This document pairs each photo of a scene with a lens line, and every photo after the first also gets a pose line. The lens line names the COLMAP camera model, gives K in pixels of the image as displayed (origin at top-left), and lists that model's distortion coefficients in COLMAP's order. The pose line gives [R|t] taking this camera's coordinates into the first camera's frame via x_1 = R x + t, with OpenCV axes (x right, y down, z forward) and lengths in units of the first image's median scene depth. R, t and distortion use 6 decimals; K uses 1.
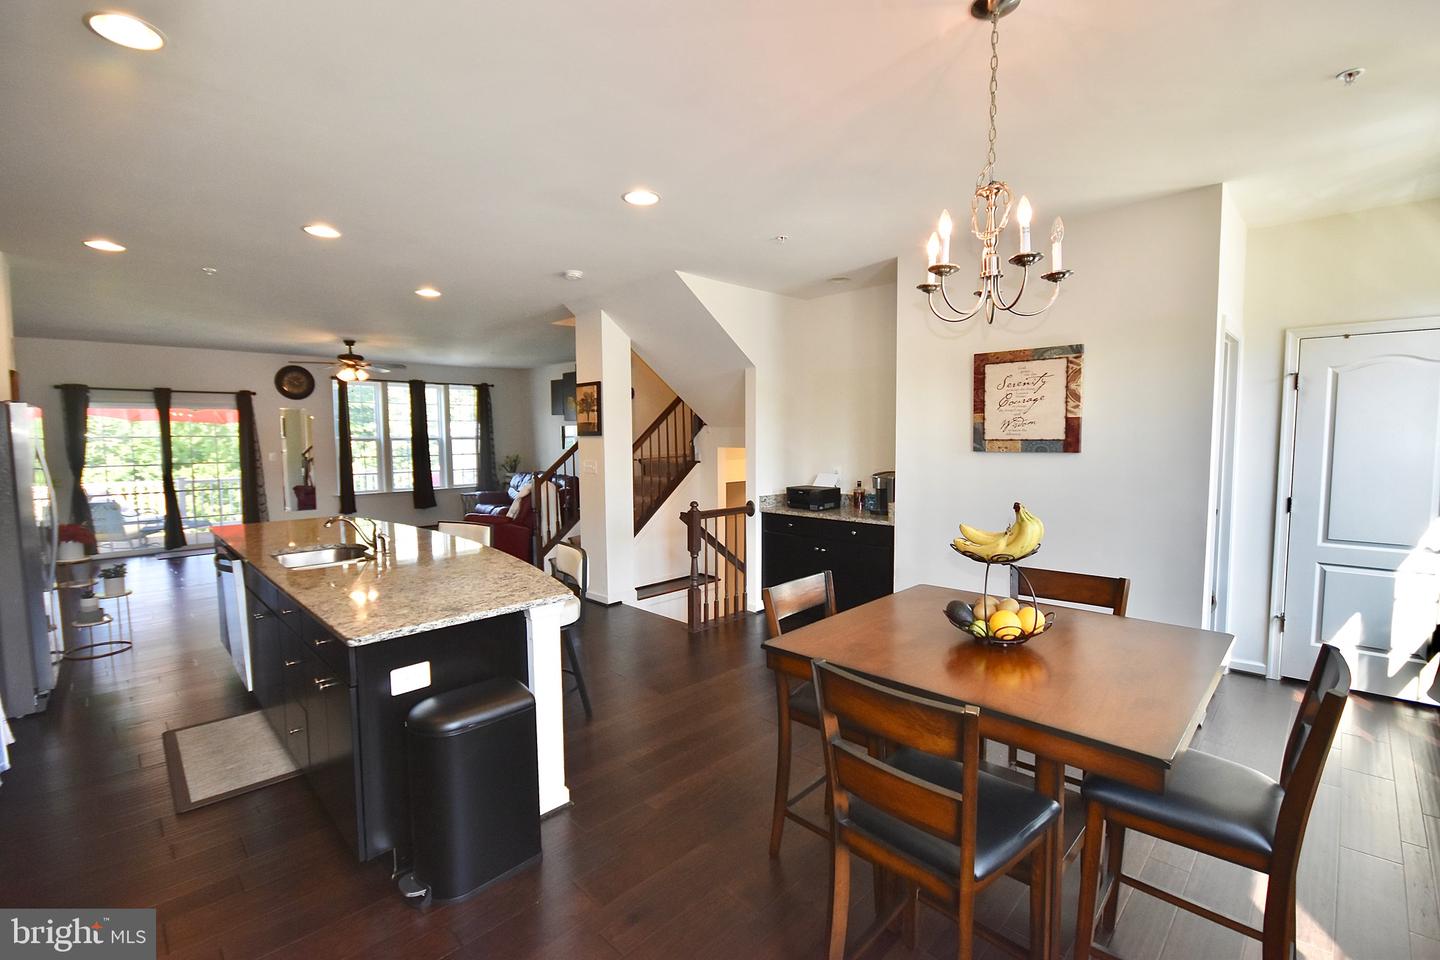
lens RADIAL K [[638.6, 0, 716.6], [0, 638.6, 483.4], [0, 0, 1]] dist [0.004475, 0.000312]
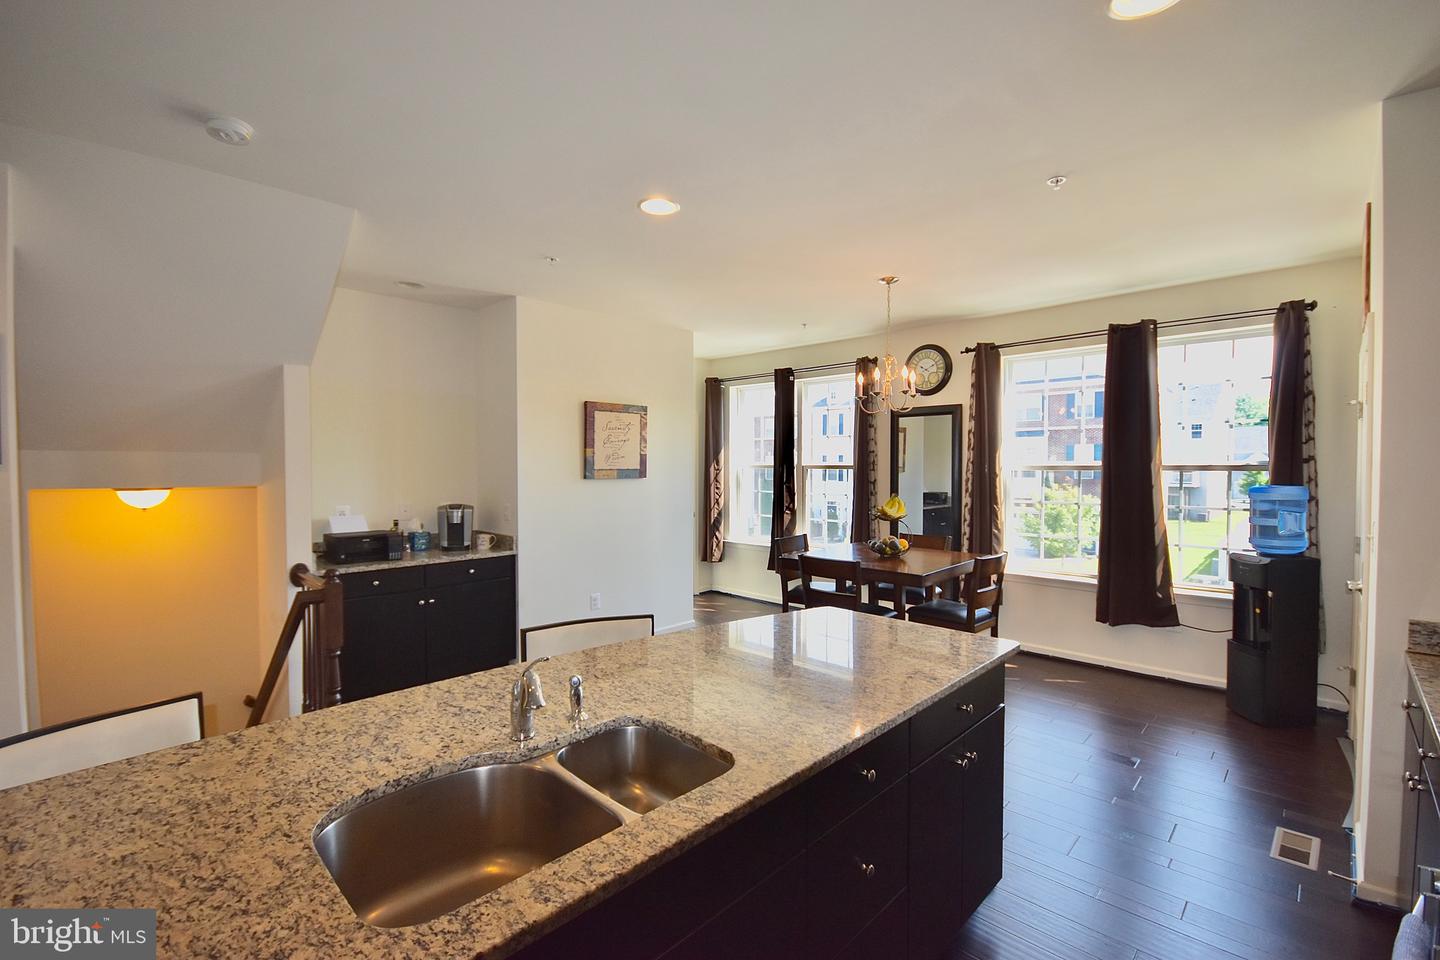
lens RADIAL K [[638.6, 0, 718.9], [0, 638.6, 478.0], [0, 0, 1]] dist [0.004475, 0.000312]
pose [[-0.001574, -0.013971, 0.999901, -0.868590], [0.079461, 0.996739, 0.014052, -0.051333], [-0.996837, 0.079475, -0.000459, 0.777963]]
